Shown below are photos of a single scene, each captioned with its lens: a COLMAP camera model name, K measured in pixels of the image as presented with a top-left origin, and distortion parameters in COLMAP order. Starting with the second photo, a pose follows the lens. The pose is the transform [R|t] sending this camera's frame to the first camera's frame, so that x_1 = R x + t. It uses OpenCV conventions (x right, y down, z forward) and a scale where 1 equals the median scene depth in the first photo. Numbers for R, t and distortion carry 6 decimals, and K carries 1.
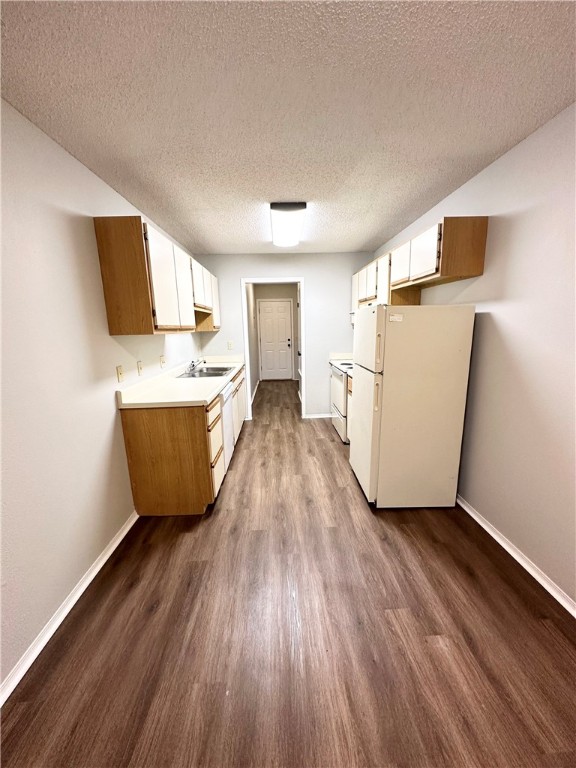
lens RADIAL K [[304.2, 0, 289.1], [0, 304.2, 384.4], [0, 0, 1]] dist [-0.001457, -0.000333]
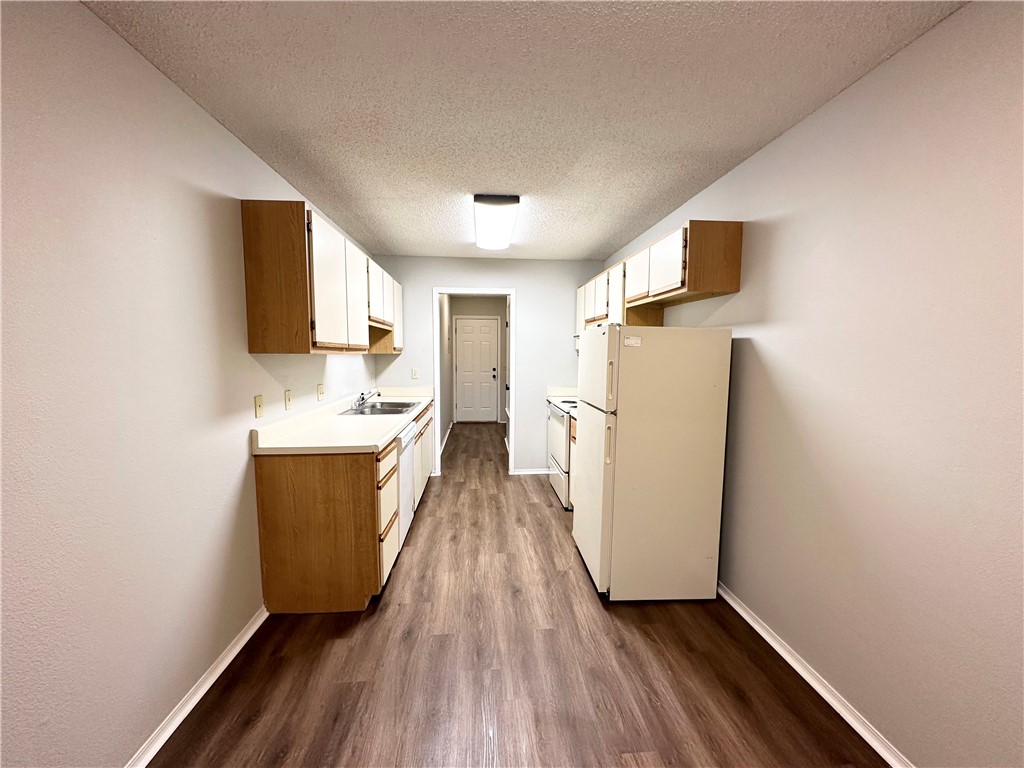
lens RADIAL K [[405.6, 0, 513.7], [0, 405.6, 384.5], [0, 0, 1]] dist [-0.001457, -0.000333]
pose [[0.998555, 0.024328, 0.047916, 0.002558], [-0.018832, 0.993531, -0.111989, 0.009160], [-0.050331, 0.110925, 0.992553, 0.003912]]
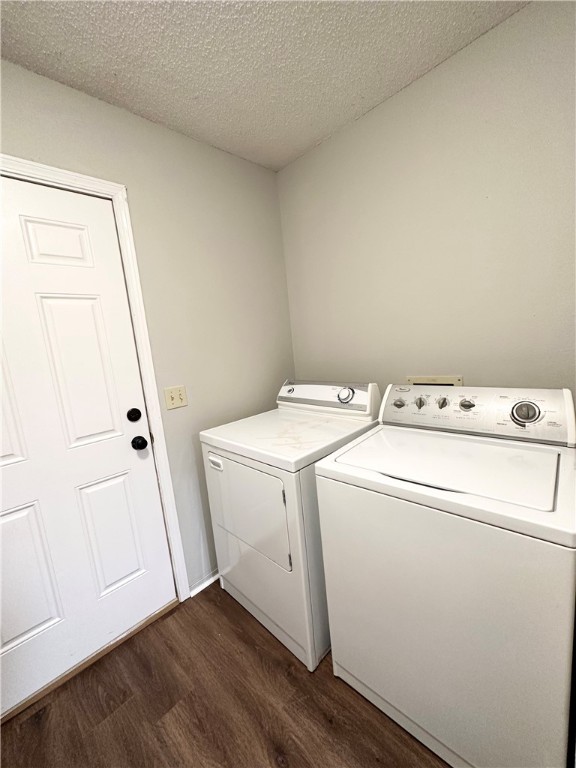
lens RADIAL K [[304.2, 0, 288.2], [0, 304.2, 380.5], [0, 0, 1]] dist [-0.001457, -0.000333]
pose [[0.719778, -0.142513, 0.679418, -0.169491], [0.196649, 0.980470, -0.002670, -0.459722], [-0.665769, 0.135529, 0.733746, 2.494051]]
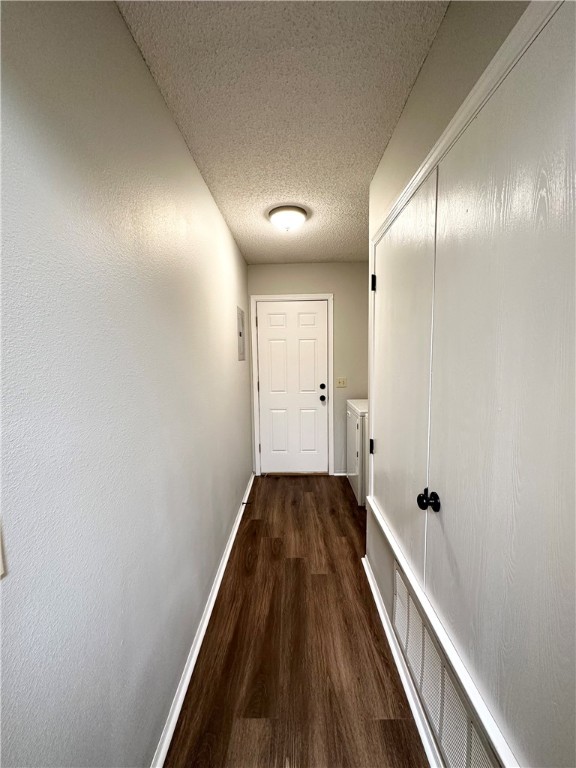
lens RADIAL K [[304.2, 0, 287.7], [0, 304.2, 387.2], [0, 0, 1]] dist [-0.001457, -0.000333]
pose [[0.998465, 0.010517, -0.054387, -0.083592], [-0.015291, 0.995991, -0.088133, -0.326718], [0.053242, 0.088829, 0.994623, 1.730179]]
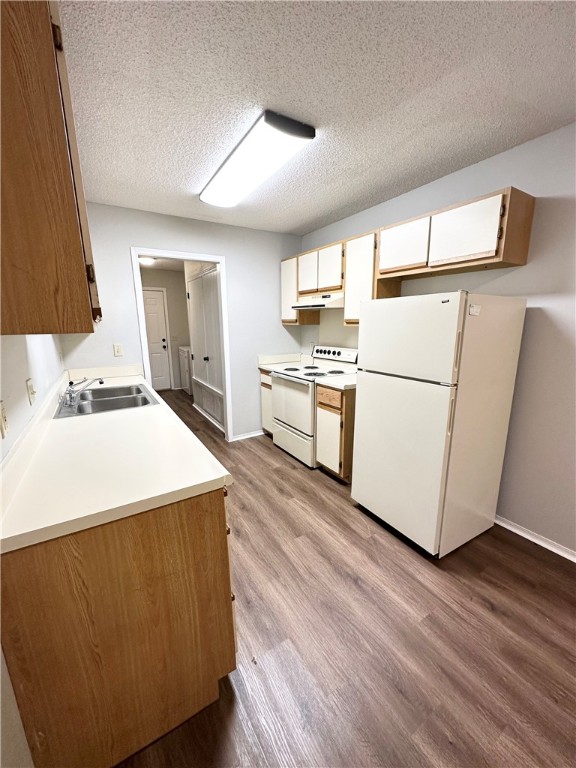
lens RADIAL K [[304.2, 0, 287.1], [0, 304.2, 384.7], [0, 0, 1]] dist [-0.001457, -0.000333]
pose [[0.871694, -0.084487, 0.482712, -0.350534], [0.082184, 0.996279, 0.025964, -0.076589], [-0.483110, 0.017038, 0.875394, 0.469647]]
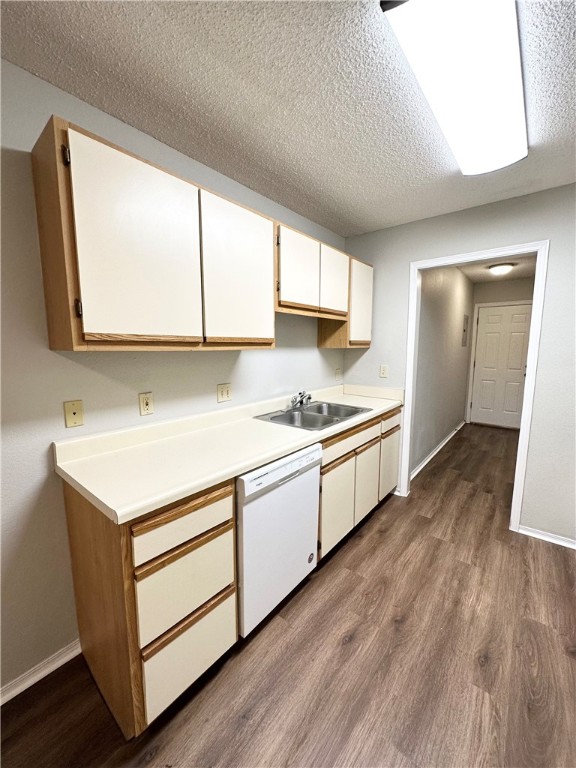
lens RADIAL K [[304.2, 0, 290.2], [0, 304.2, 384.0], [0, 0, 1]] dist [-0.001457, -0.000333]
pose [[0.751150, 0.106279, -0.651521, 0.134511], [-0.141072, 0.989999, -0.001151, -0.131963], [0.644882, 0.092776, 0.758630, 0.703121]]
